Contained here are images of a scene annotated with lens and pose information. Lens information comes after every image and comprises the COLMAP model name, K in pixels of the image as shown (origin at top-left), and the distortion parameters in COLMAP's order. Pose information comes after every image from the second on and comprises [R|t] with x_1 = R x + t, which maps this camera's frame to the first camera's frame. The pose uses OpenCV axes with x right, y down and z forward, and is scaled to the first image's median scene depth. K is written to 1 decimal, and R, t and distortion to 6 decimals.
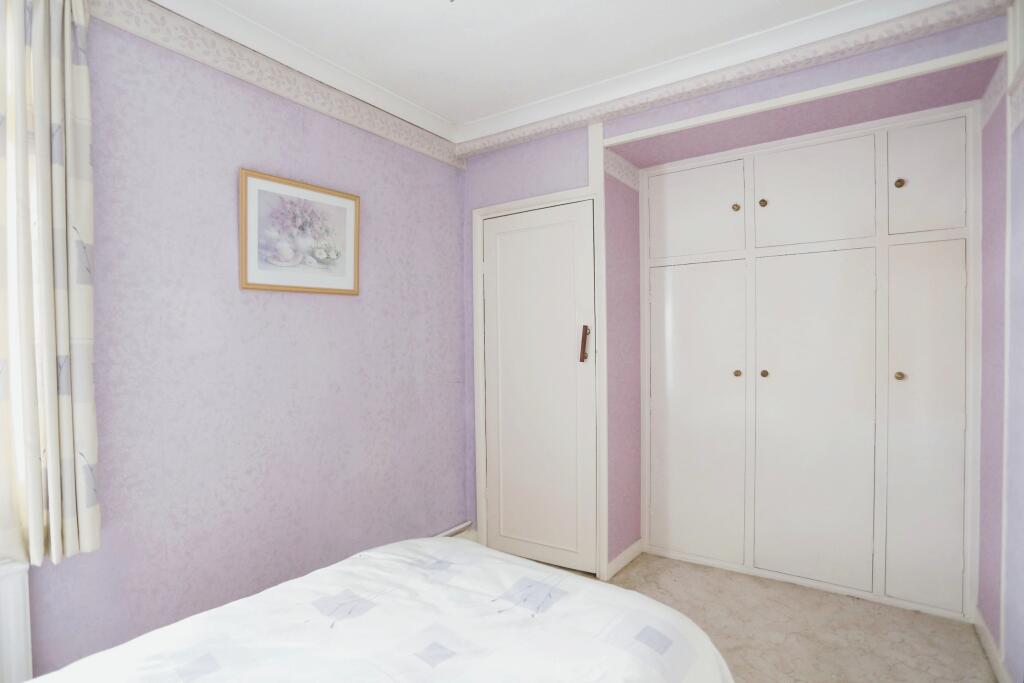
lens RADIAL K [[535.7, 0, 508.5], [0, 535.7, 355.6], [0, 0, 1]] dist [-0.000493, 0.000753]
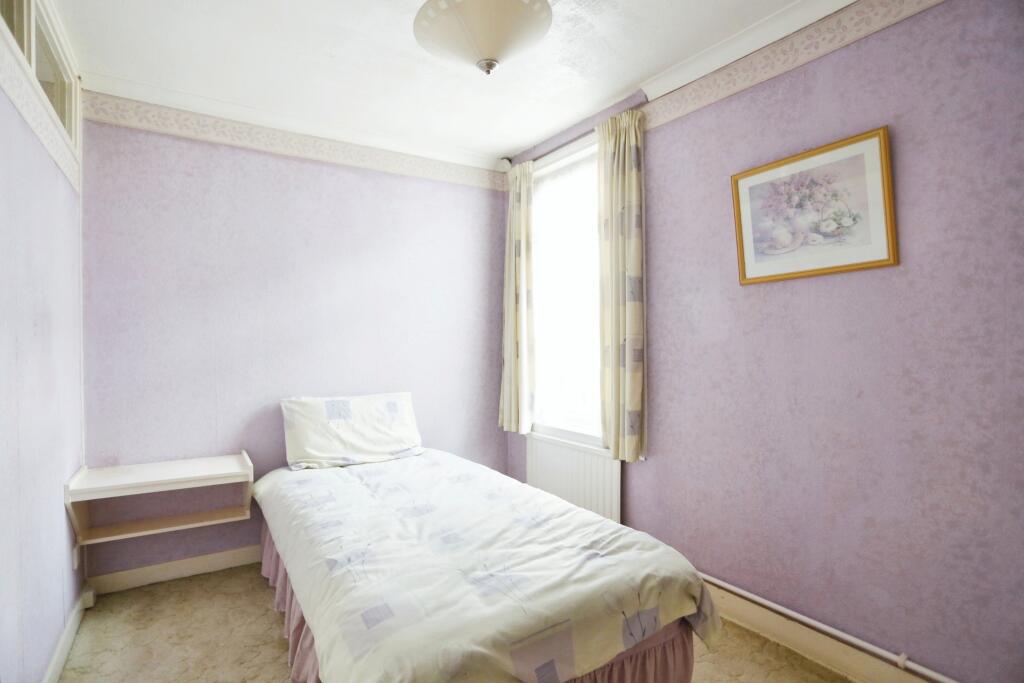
lens RADIAL K [[535.7, 0, 508.5], [0, 535.7, 355.6], [0, 0, 1]] dist [-0.000493, 0.000753]
pose [[-0.372152, 0.030576, -0.927668, 0.638104], [-0.012682, 0.999196, 0.038021, -0.016474], [0.928085, 0.025915, -0.371465, 0.902412]]
